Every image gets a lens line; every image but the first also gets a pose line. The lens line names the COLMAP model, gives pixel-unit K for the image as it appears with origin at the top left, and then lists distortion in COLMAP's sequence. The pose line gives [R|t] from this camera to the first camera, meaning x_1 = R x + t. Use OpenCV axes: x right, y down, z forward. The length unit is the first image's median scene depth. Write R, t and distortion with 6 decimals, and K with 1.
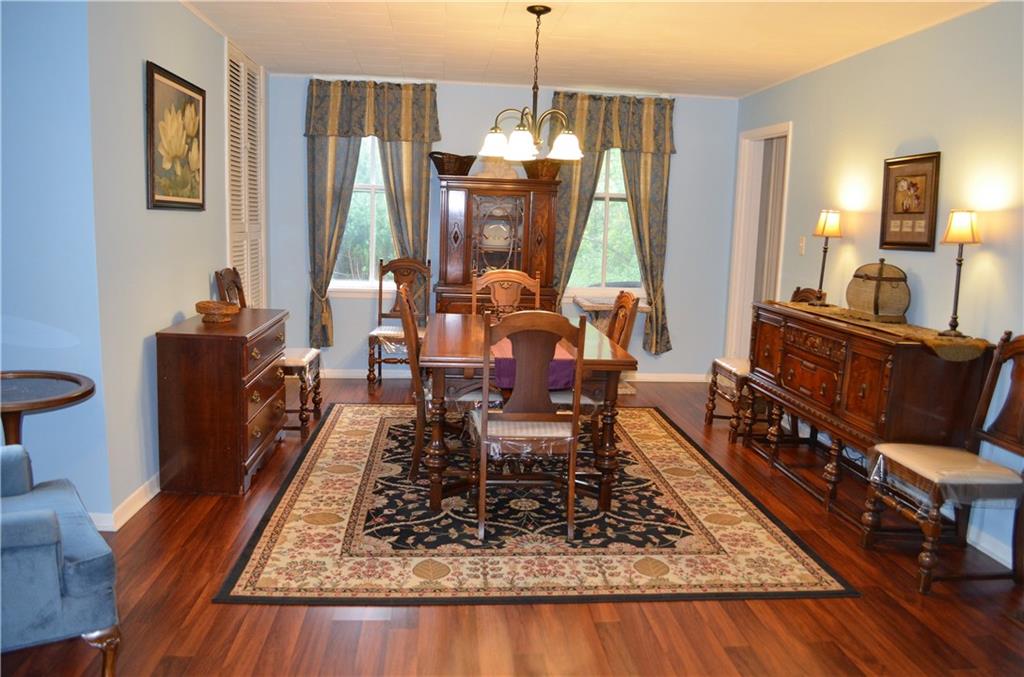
lens RADIAL K [[796.3, 0, 512.0], [0, 796.3, 338.5], [0, 0, 1]] dist [-0.073472, 0.005208]
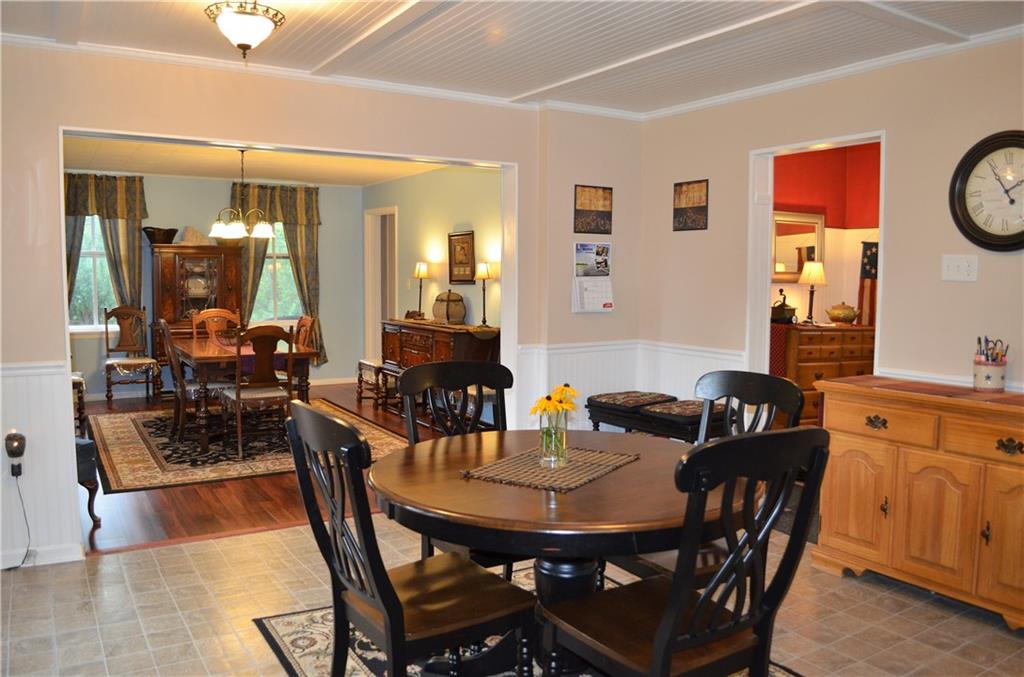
lens RADIAL K [[796.3, 0, 512.0], [0, 796.3, 338.5], [0, 0, 1]] dist [-0.073472, 0.005208]
pose [[0.895823, -0.063631, 0.439832, -0.138313], [0.088642, 0.995393, -0.036535, 0.059456], [-0.435482, 0.071717, 0.897336, -0.460871]]
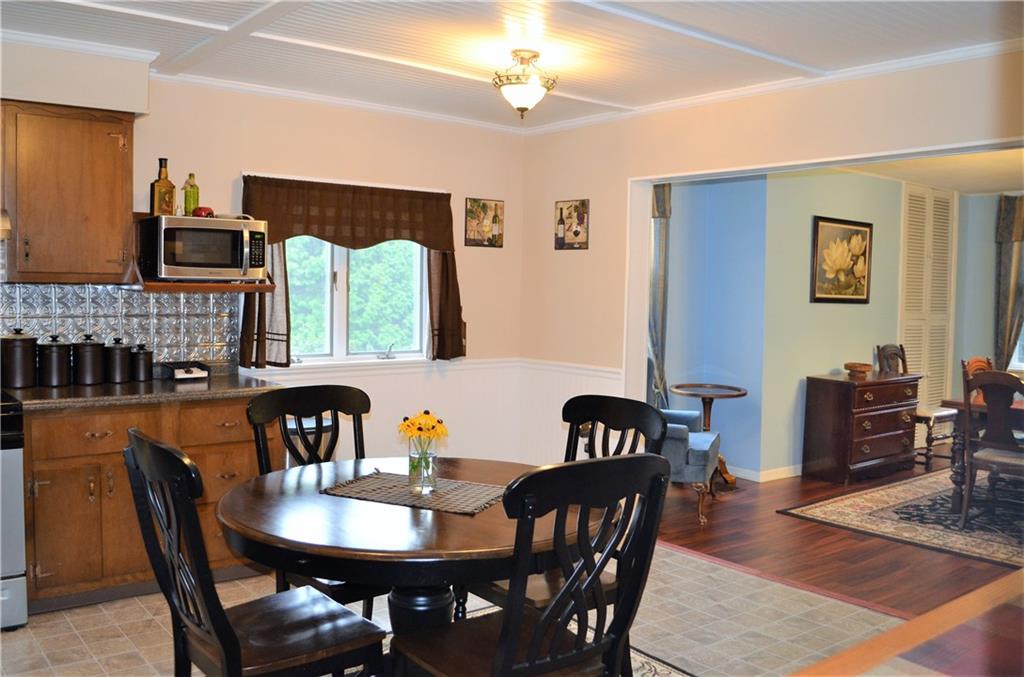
lens RADIAL K [[796.3, 0, 512.0], [0, 796.3, 338.5], [0, 0, 1]] dist [-0.073472, 0.005208]
pose [[0.537974, 0.027875, -0.842501, 0.389446], [-0.126379, 0.990824, -0.047916, 0.045728], [0.833434, 0.132252, 0.536560, -0.269806]]
